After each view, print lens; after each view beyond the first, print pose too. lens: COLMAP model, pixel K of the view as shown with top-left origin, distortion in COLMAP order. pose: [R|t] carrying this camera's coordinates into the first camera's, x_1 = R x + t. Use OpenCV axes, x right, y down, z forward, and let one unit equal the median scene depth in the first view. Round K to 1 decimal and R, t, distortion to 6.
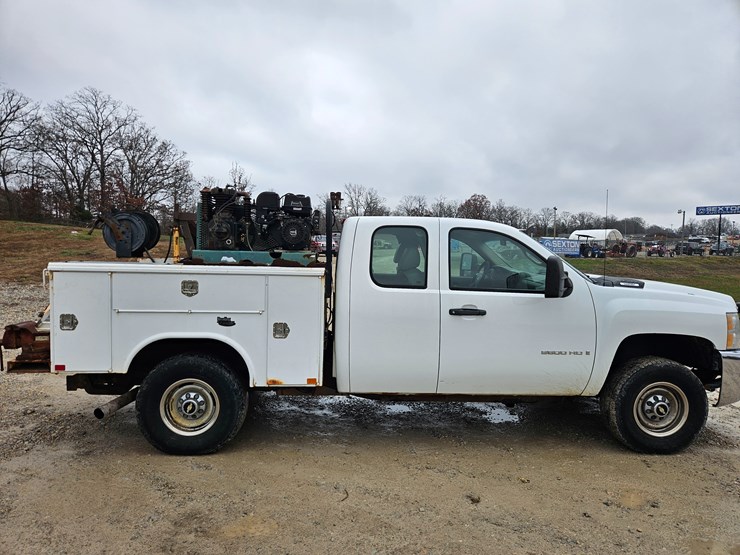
lens RADIAL K [[488.9, 0, 363.6], [0, 488.9, 279.8], [0, 0, 1]] dist [0.070701, -0.053096]
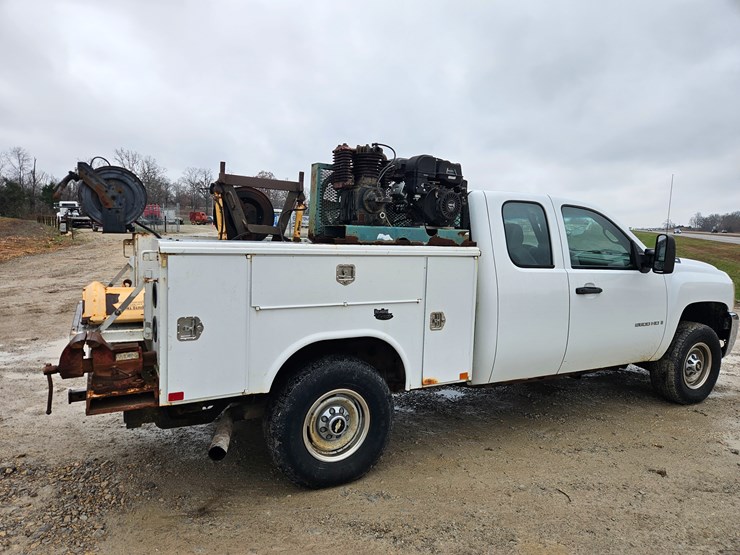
lens RADIAL K [[488.9, 0, 365.6], [0, 488.9, 278.3], [0, 0, 1]] dist [0.070701, -0.053096]
pose [[0.907796, -0.030563, 0.418297, -0.616178], [0.012763, 0.998893, 0.045286, -0.010718], [-0.419218, -0.035772, 0.907181, 0.272069]]
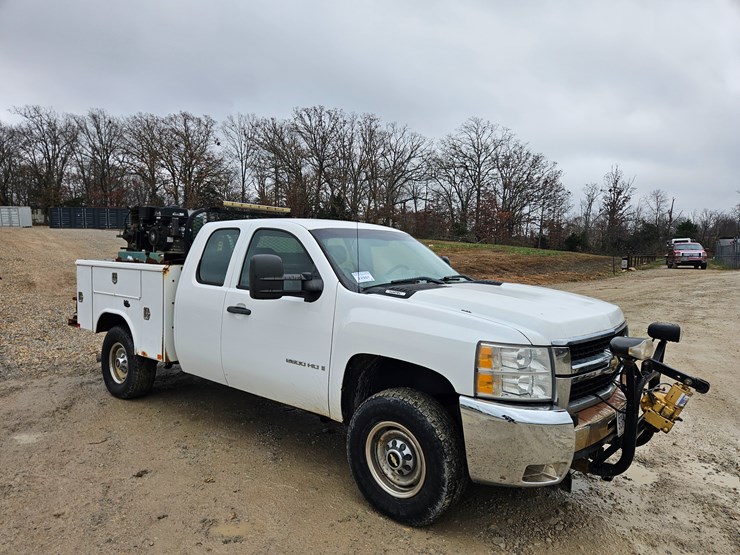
lens RADIAL K [[488.9, 0, 360.4], [0, 488.9, 283.3], [0, 0, 1]] dist [0.070701, -0.053096]
pose [[0.728862, 0.035880, -0.683719, 1.081074], [-0.046747, 0.998903, 0.002586, -0.004801], [0.683062, 0.030077, 0.729740, 0.422436]]
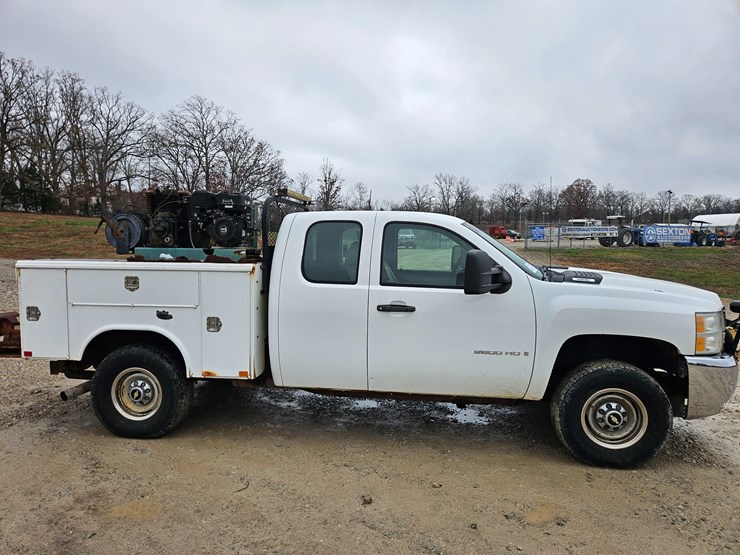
lens RADIAL K [[488.9, 0, 363.0], [0, 488.9, 277.1], [0, 0, 1]] dist [0.070701, -0.053096]
pose [[0.981990, -0.000406, -0.188933, 0.327997], [0.002538, 0.999936, 0.011047, -0.007184], [0.188916, -0.011327, 0.981928, 0.035668]]
